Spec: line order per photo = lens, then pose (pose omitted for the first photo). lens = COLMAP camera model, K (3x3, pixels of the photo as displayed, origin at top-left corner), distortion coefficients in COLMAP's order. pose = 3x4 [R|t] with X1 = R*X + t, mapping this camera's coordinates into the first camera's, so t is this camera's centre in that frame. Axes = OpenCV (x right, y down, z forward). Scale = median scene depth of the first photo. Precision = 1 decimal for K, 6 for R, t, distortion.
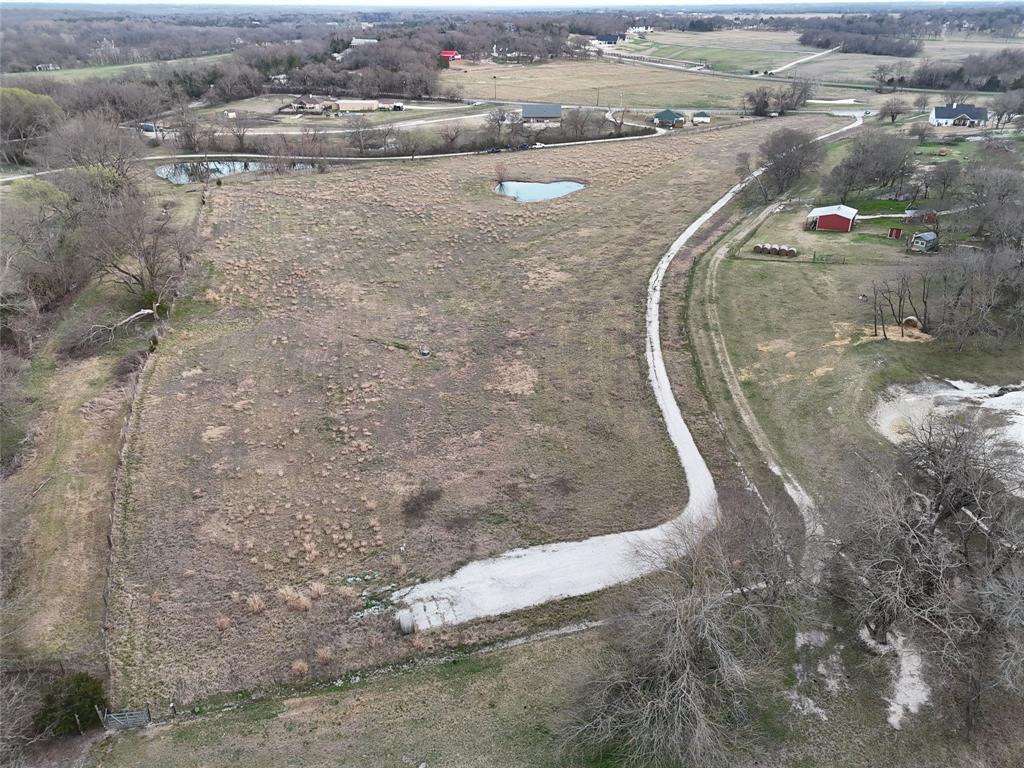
lens RADIAL K [[751.3, 0, 517.7], [0, 751.3, 384.8], [0, 0, 1]] dist [0.072588, -0.063639]
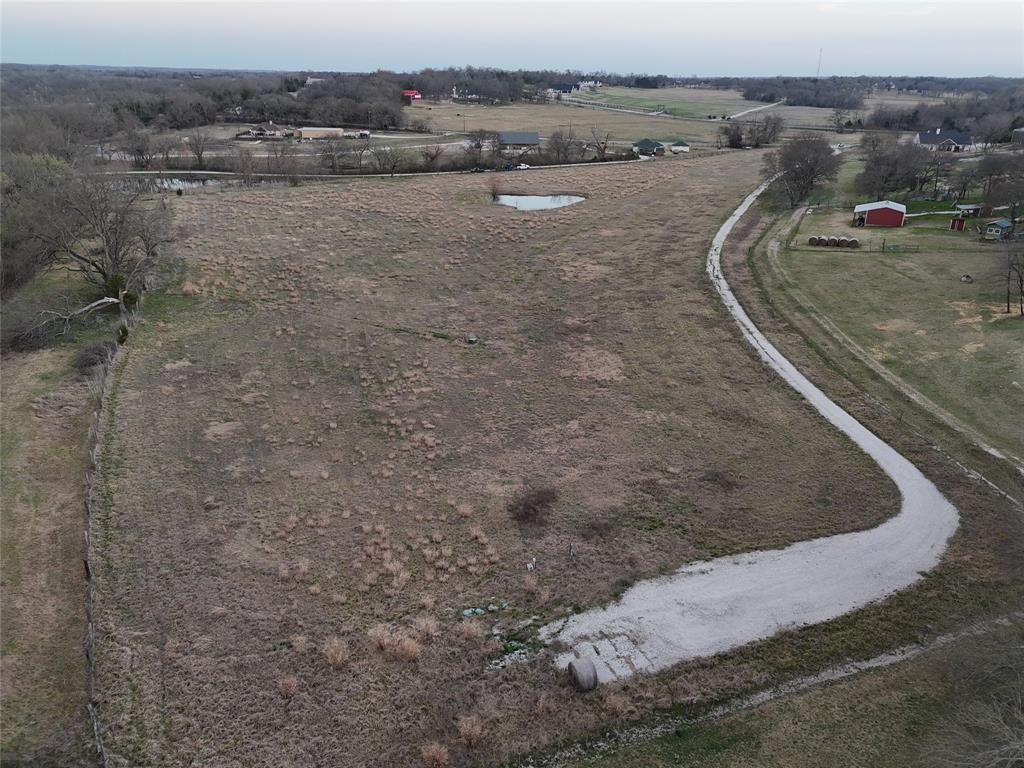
lens RADIAL K [[751.3, 0, 517.6], [0, 751.3, 385.2], [0, 0, 1]] dist [0.072588, -0.063639]
pose [[0.996883, -0.015162, 0.077428, -0.181398], [0.020980, 0.996971, -0.074888, 0.088206], [-0.076058, 0.076279, 0.994181, 0.258964]]
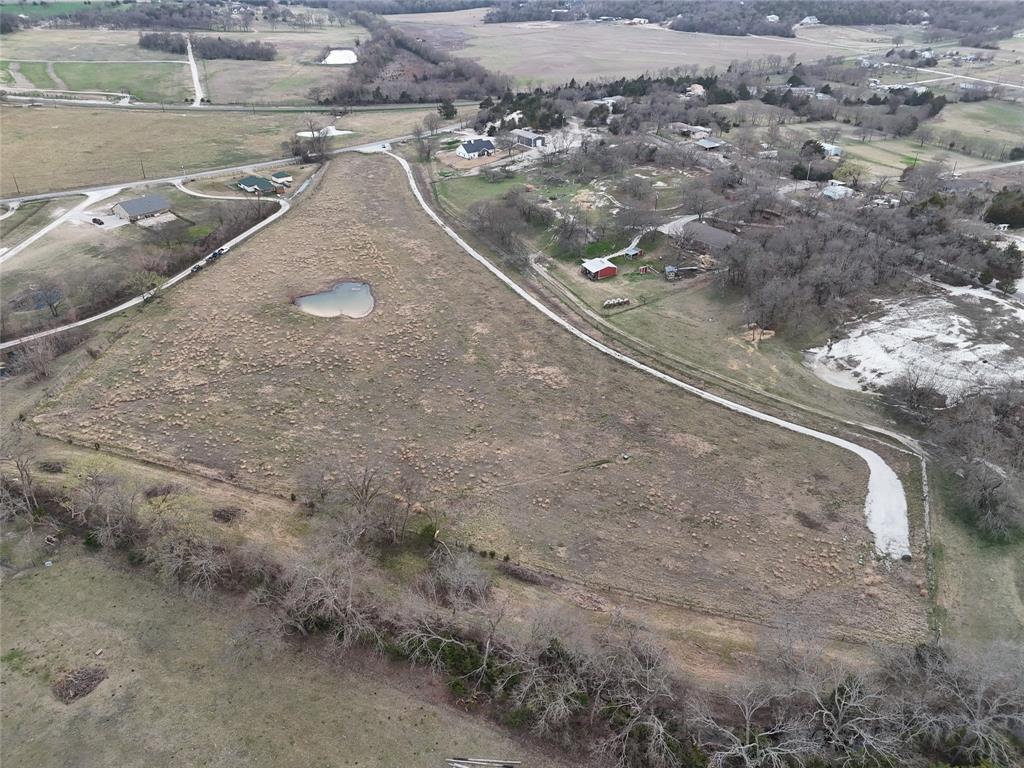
lens RADIAL K [[751.3, 0, 516.0], [0, 751.3, 383.9], [0, 0, 1]] dist [0.072588, -0.063639]
pose [[0.613591, -0.392928, 0.684919, -1.576826], [0.352707, 0.912442, 0.207479, -0.725313], [-0.706473, 0.114269, 0.698454, 0.150828]]
